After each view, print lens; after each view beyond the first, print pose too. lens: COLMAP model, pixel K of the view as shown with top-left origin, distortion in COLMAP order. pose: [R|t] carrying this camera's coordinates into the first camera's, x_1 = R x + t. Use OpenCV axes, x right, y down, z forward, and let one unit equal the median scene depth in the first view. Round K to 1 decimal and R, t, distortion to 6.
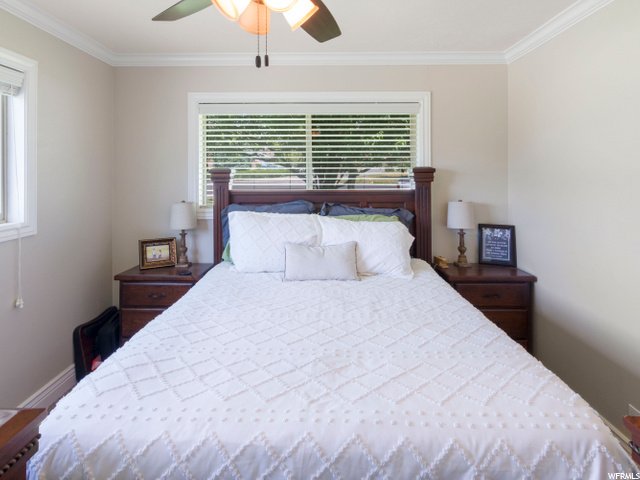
lens RADIAL K [[370.8, 0, 316.8], [0, 370.8, 229.5], [0, 0, 1]] dist [-0.000314, -0.000527]
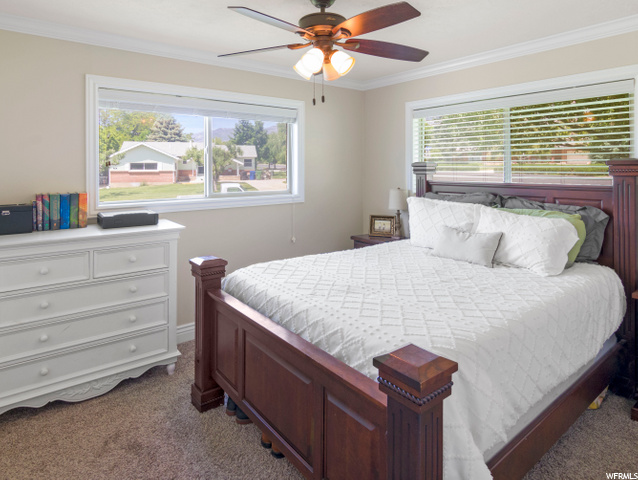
lens RADIAL K [[342.3, 0, 319.2], [0, 342.3, 254.9], [0, 0, 1]] dist [-0.001760, -0.000082]
pose [[0.663701, 0.185019, -0.724754, 0.416142], [-0.110563, 0.982548, 0.149582, 0.006338], [0.739781, -0.019147, 0.672575, -0.033449]]
